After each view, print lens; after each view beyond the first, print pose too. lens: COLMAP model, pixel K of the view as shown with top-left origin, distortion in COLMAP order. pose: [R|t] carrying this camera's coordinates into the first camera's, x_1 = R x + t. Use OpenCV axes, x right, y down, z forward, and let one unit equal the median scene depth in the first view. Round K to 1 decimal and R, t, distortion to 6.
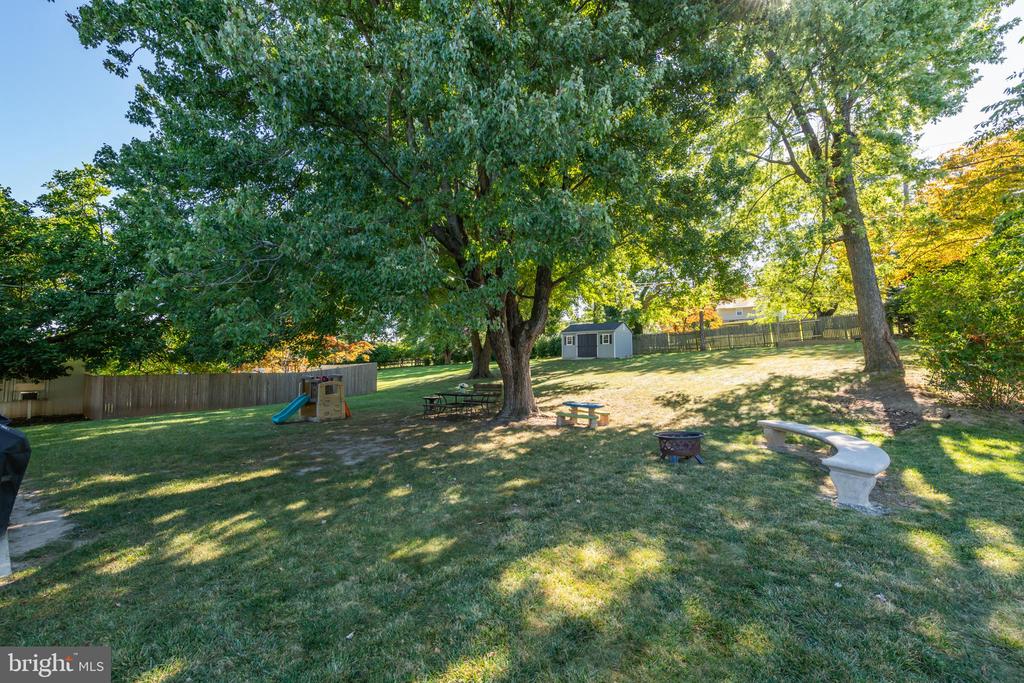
lens RADIAL K [[415.4, 0, 512.5], [0, 415.4, 340.3], [0, 0, 1]] dist [0.003007, 0.000009]
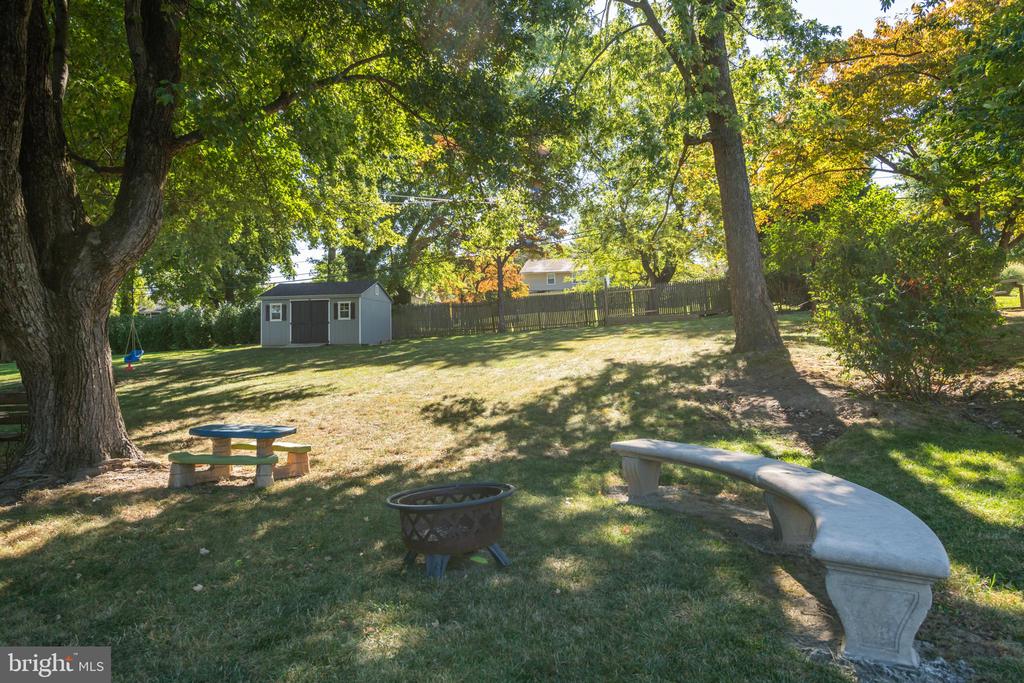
lens RADIAL K [[622.9, 0, 509.9], [0, 622.9, 337.1], [0, 0, 1]] dist [0.013596, 0.000713]
pose [[0.902567, 0.005686, 0.430512, 0.132985], [-0.009499, 0.999932, 0.006708, 0.051188], [-0.430445, -0.010144, 0.902560, 0.304860]]
